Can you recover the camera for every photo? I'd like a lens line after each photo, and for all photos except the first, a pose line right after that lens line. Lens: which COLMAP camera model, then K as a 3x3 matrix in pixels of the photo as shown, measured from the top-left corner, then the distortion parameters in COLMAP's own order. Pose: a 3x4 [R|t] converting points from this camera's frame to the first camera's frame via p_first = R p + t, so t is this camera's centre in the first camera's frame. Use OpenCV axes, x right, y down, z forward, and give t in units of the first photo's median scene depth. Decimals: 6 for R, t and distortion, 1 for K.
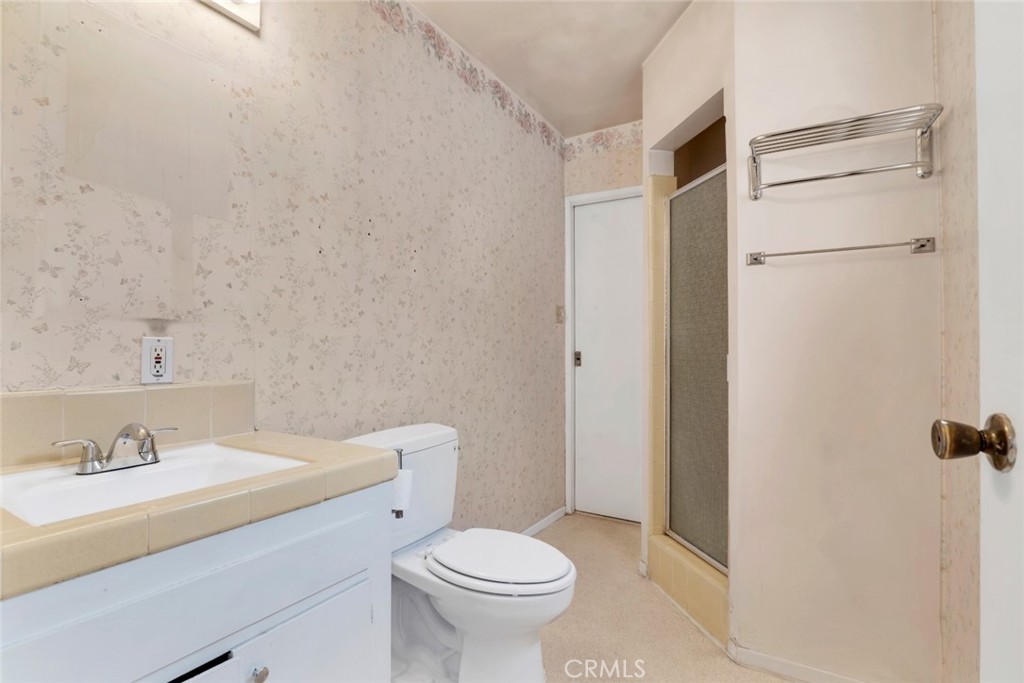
lens RADIAL K [[487.5, 0, 510.2], [0, 487.5, 345.0], [0, 0, 1]] dist [-0.020844, 0.000024]
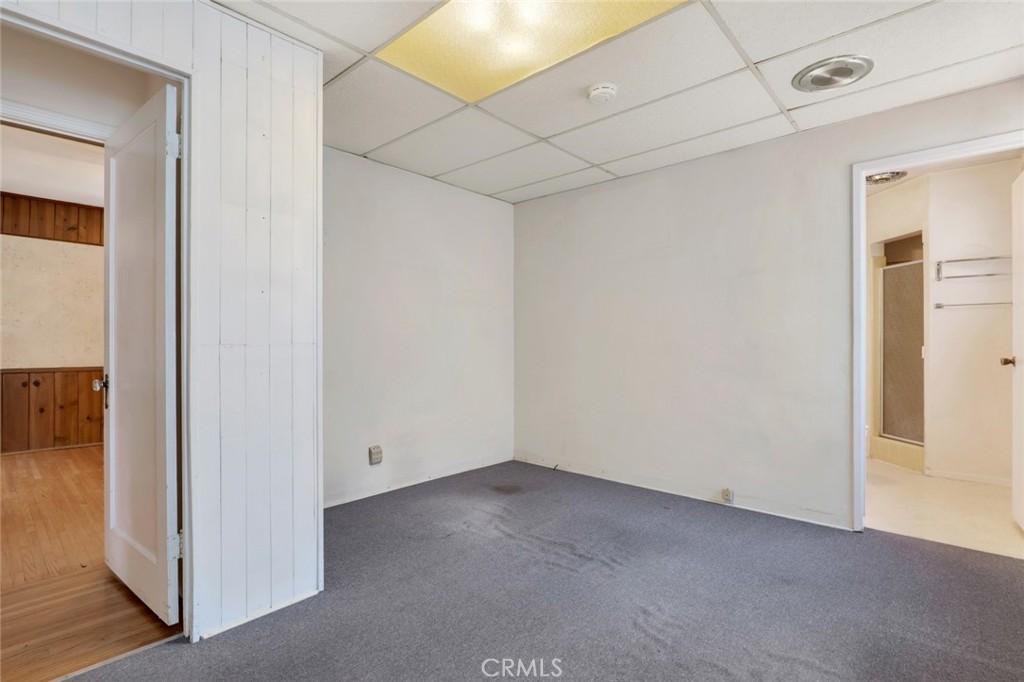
lens RADIAL K [[487.5, 0, 510.2], [0, 487.5, 344.5], [0, 0, 1]] dist [-0.020844, 0.000024]
pose [[0.984870, -0.001903, -0.173286, -1.016832], [0.003377, 0.999961, 0.008215, -0.013199], [0.173263, -0.008676, 0.984837, -1.478101]]
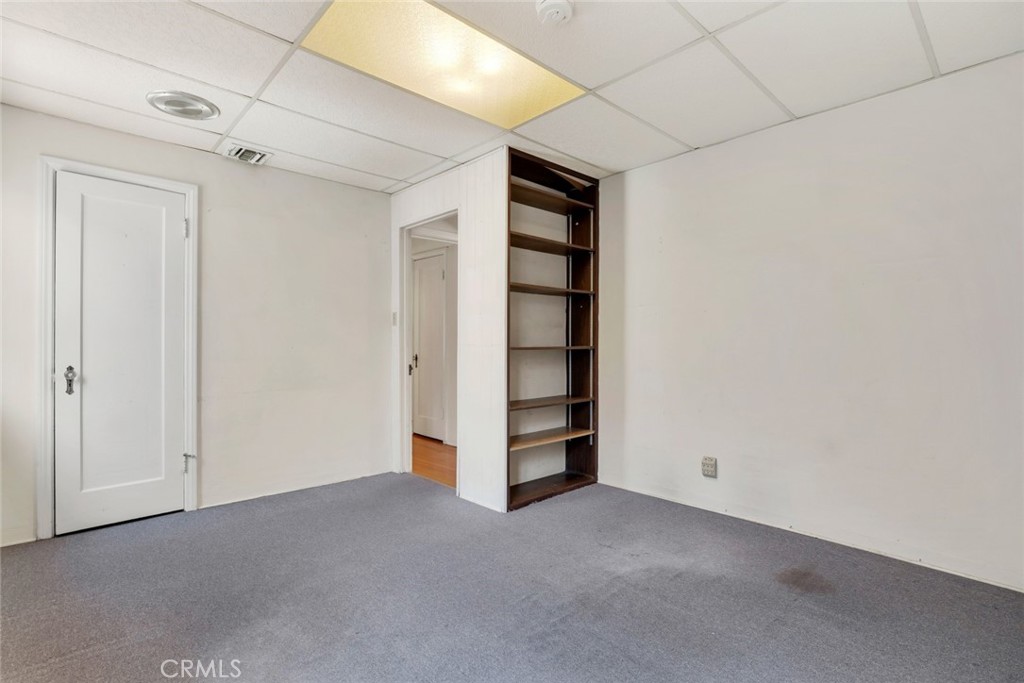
lens RADIAL K [[487.5, 0, 510.2], [0, 487.5, 345.0], [0, 0, 1]] dist [-0.020844, 0.000024]
pose [[-0.266064, -0.001662, -0.963954, 1.814557], [0.003777, 0.999989, -0.002767, 0.023520], [0.963948, -0.004377, -0.266055, 2.882447]]
